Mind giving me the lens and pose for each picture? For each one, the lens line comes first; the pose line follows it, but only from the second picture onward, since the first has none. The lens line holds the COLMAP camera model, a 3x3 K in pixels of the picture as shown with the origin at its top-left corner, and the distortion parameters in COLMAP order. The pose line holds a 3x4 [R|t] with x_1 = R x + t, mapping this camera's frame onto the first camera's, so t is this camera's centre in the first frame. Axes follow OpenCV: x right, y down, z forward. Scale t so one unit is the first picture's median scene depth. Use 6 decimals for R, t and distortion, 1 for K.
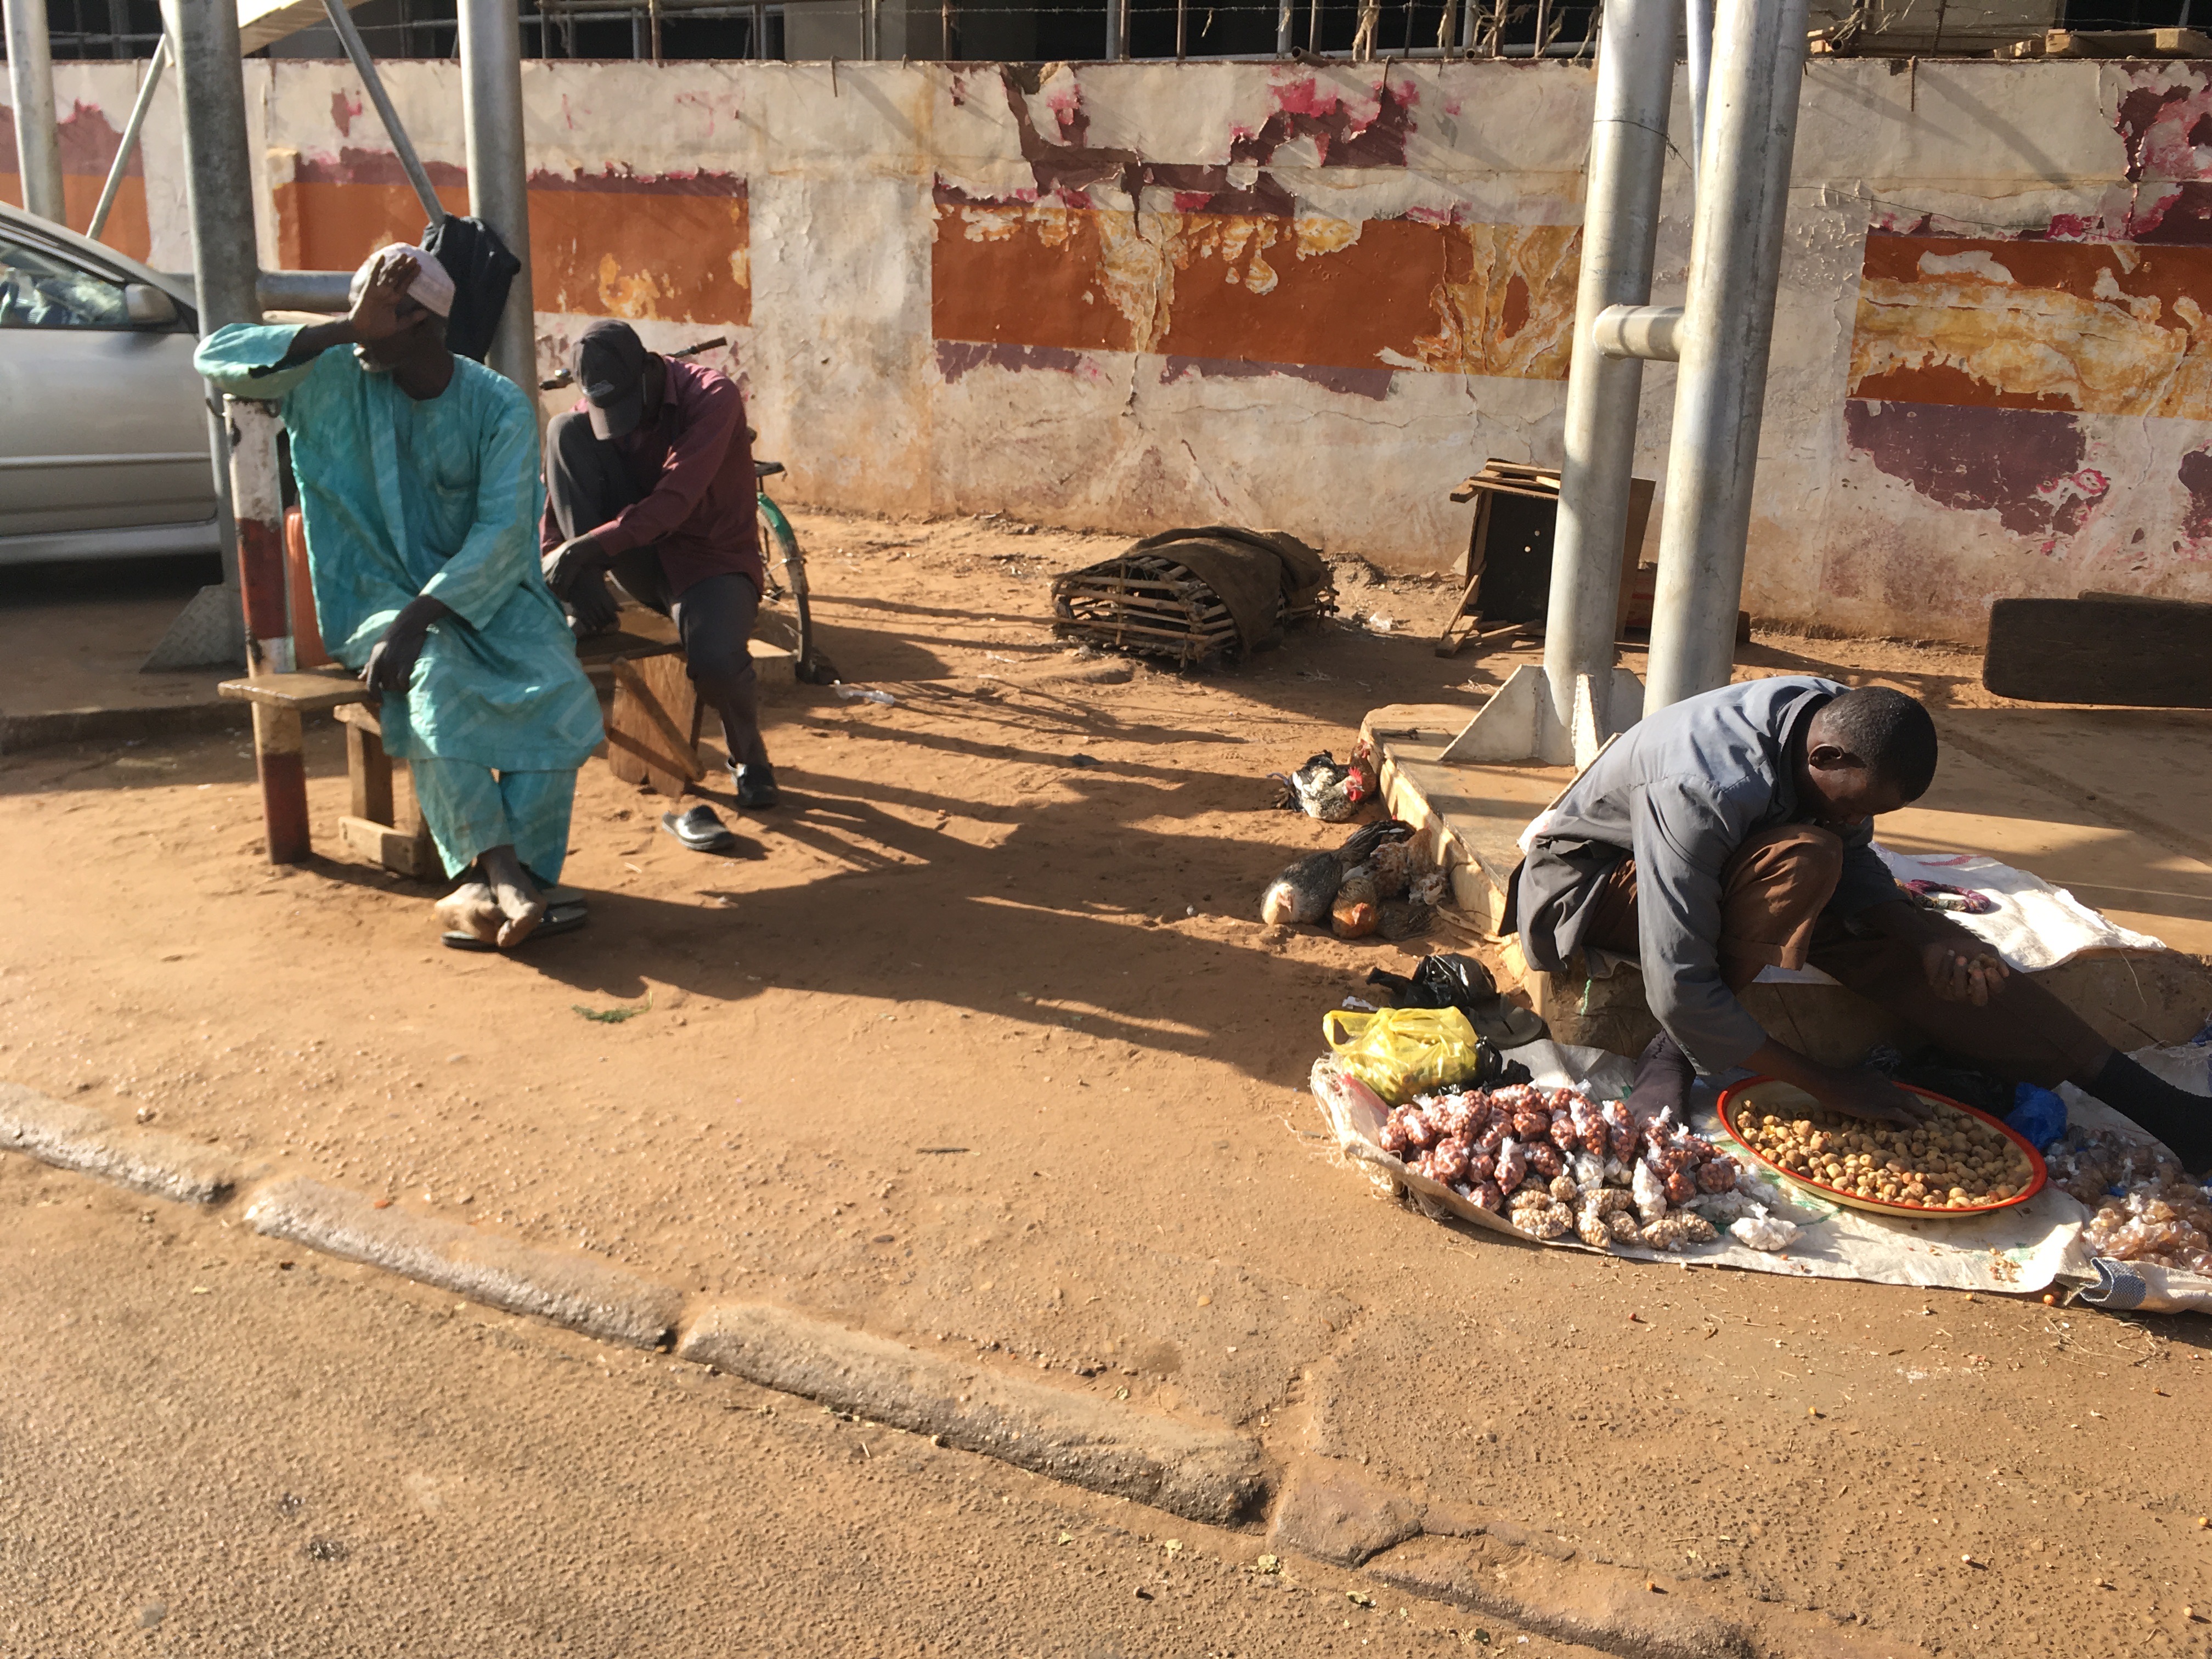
lens RADIAL K [[1886.3, 0, 1114.7], [0, 1886.3, 953.3], [0, 0, 1]] dist [0.039041, -0.076822]
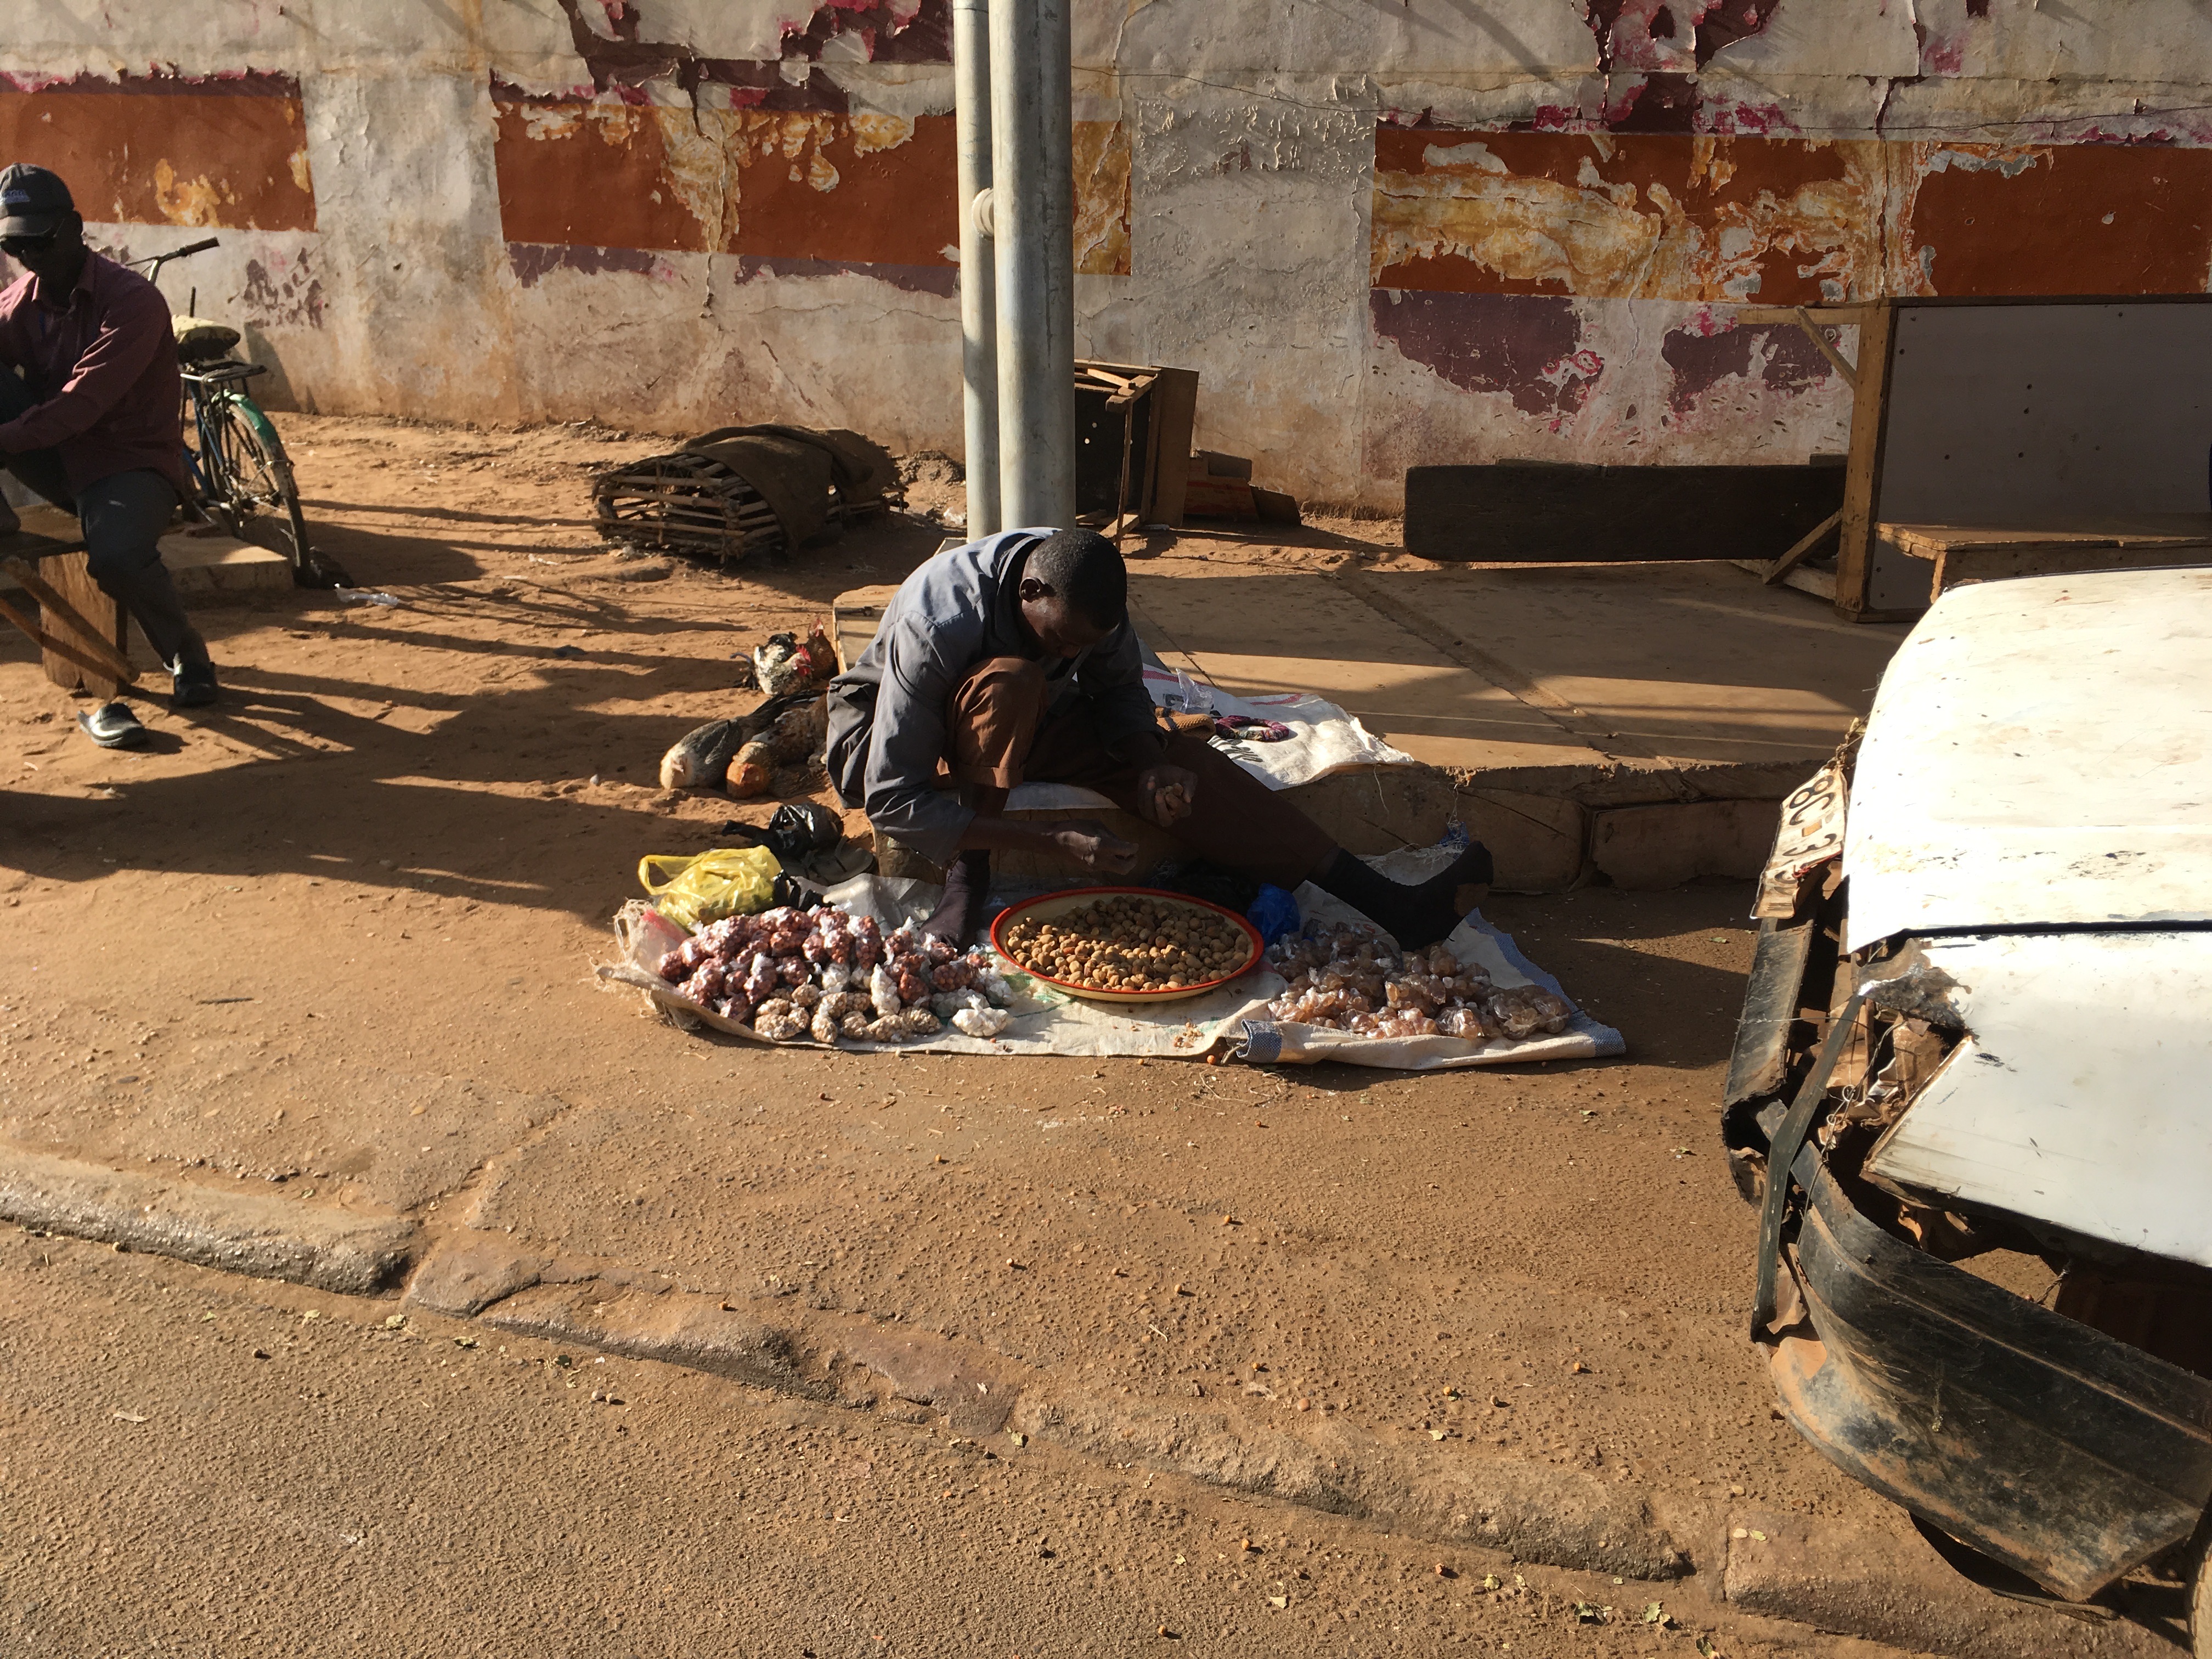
lens RADIAL K [[1886.3, 0, 1114.7], [0, 1886.3, 953.3], [0, 0, 1]] dist [0.039041, -0.076822]
pose [[0.989914, -0.059673, 0.128488, 0.103408], [0.054229, 0.997493, 0.045464, 0.022640], [-0.130878, -0.038038, 0.990668, -0.039798]]
